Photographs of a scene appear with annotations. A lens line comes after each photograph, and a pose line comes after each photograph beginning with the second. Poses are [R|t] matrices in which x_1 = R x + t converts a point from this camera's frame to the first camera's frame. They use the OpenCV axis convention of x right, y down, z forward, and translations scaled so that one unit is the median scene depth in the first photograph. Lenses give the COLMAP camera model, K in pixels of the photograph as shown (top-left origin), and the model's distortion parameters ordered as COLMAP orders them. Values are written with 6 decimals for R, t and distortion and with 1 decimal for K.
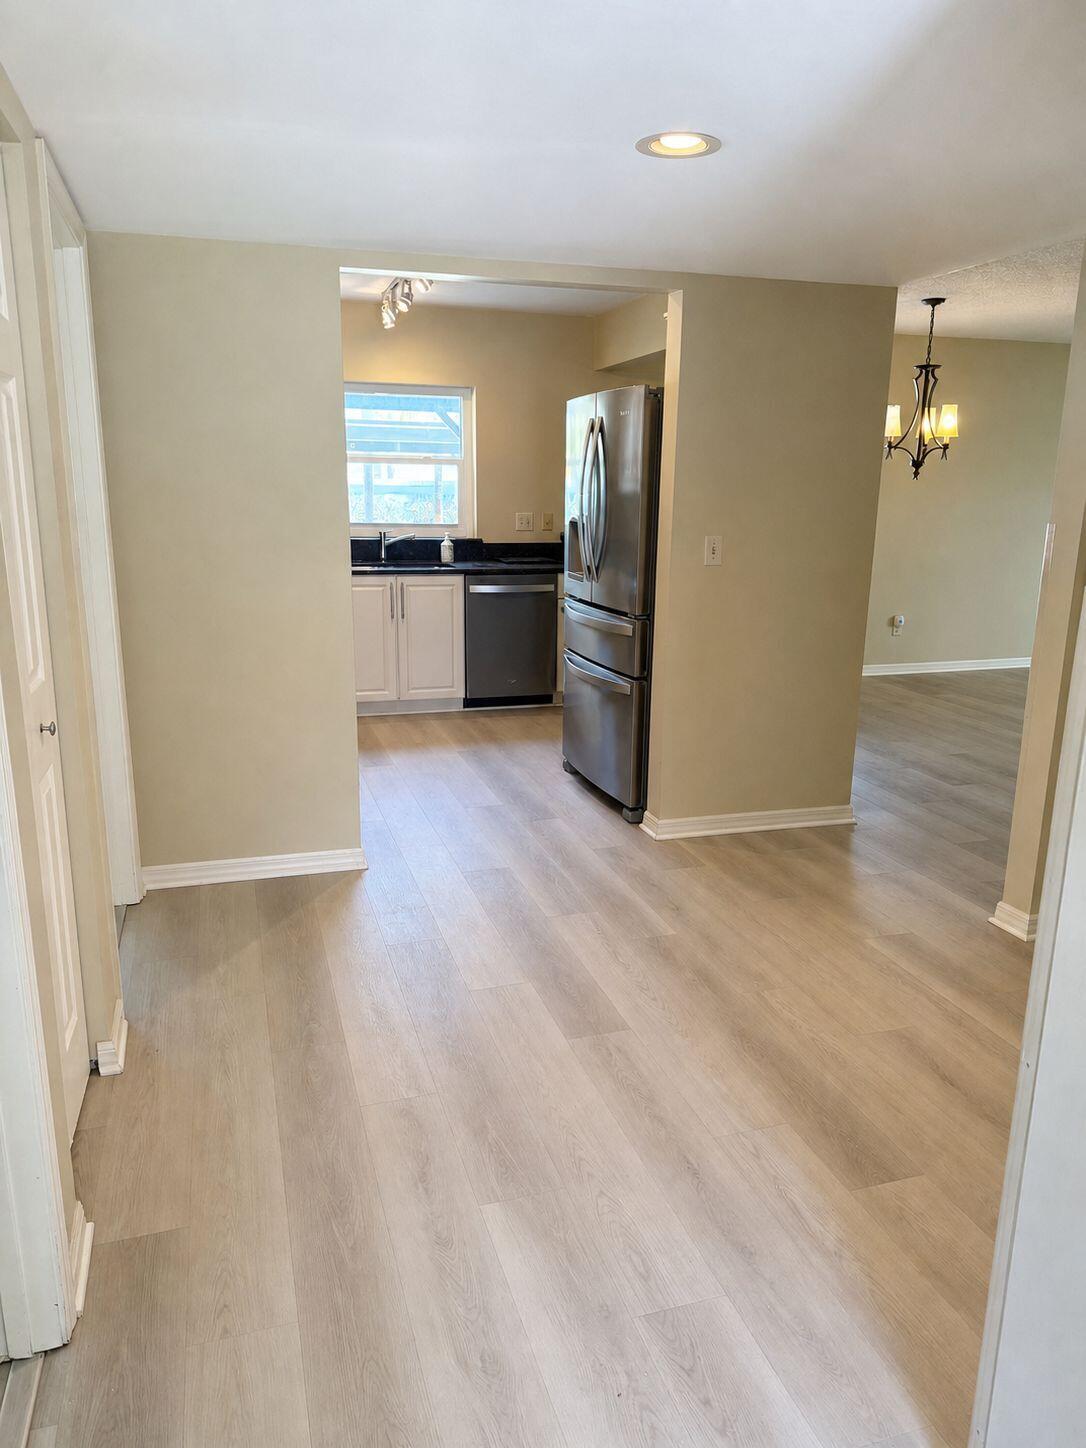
lens RADIAL K [[1071.3, 0, 546.0], [0, 1071.3, 701.6], [0, 0, 1]] dist [0.001904, -0.103502]
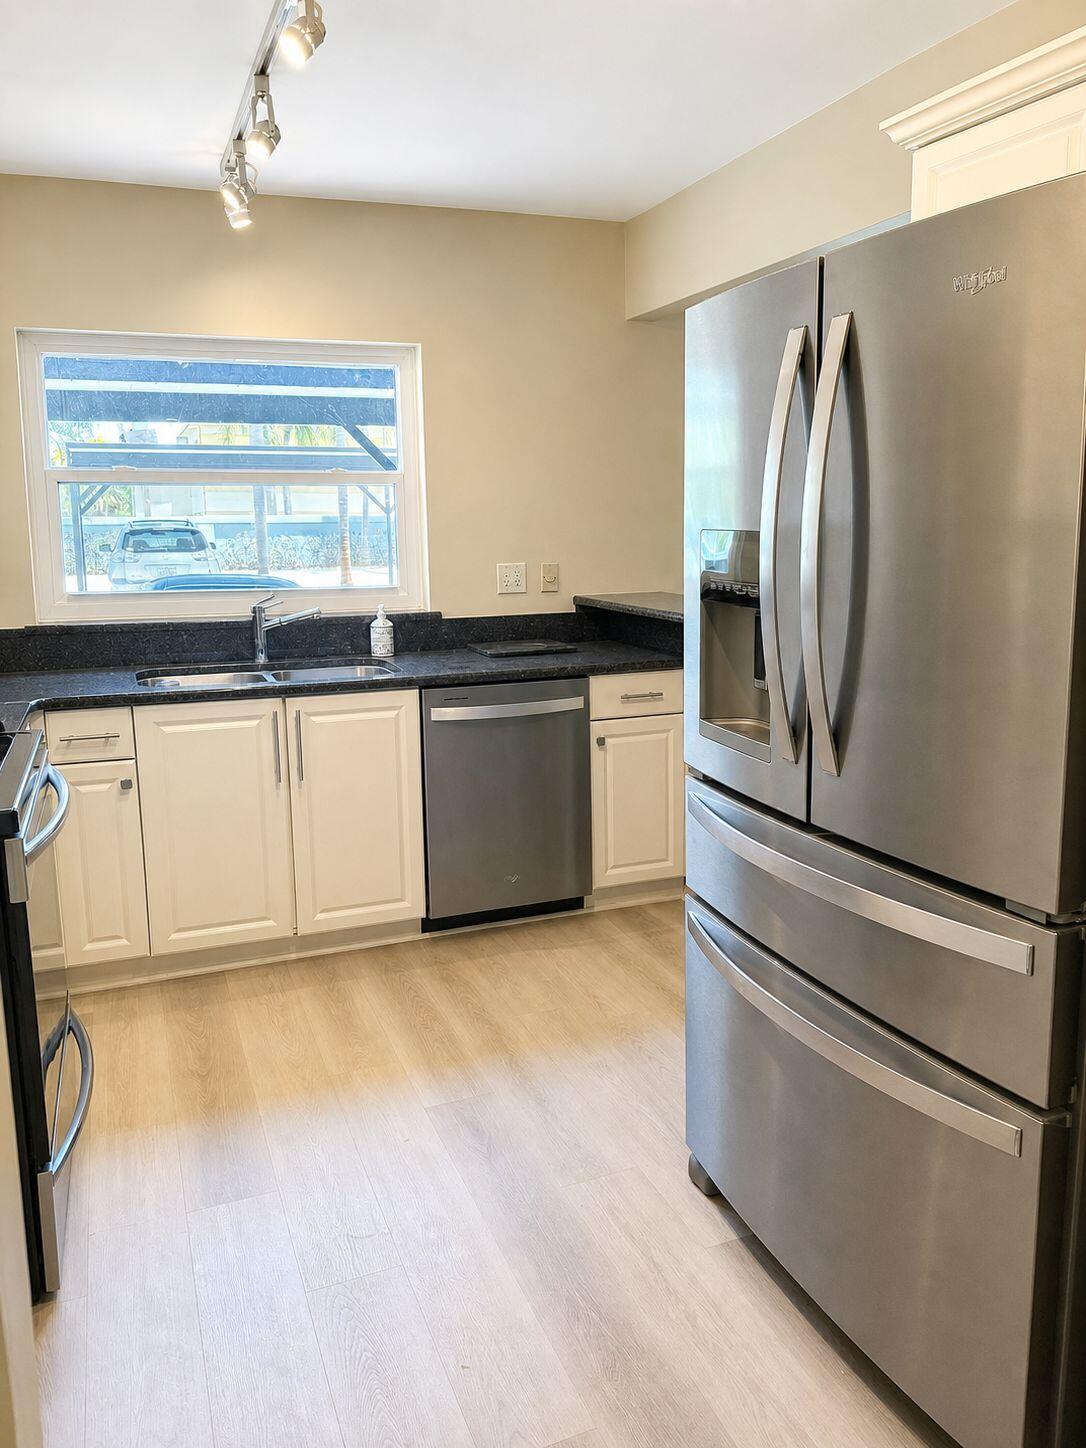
lens RADIAL K [[1071.3, 0, 546.0], [0, 1071.3, 701.6], [0, 0, 1]] dist [0.001904, -0.103502]
pose [[0.996836, -0.030339, 0.073462, -0.051995], [0.032913, 0.998877, -0.034090, -0.089282], [-0.072345, 0.036400, 0.996715, 0.468243]]
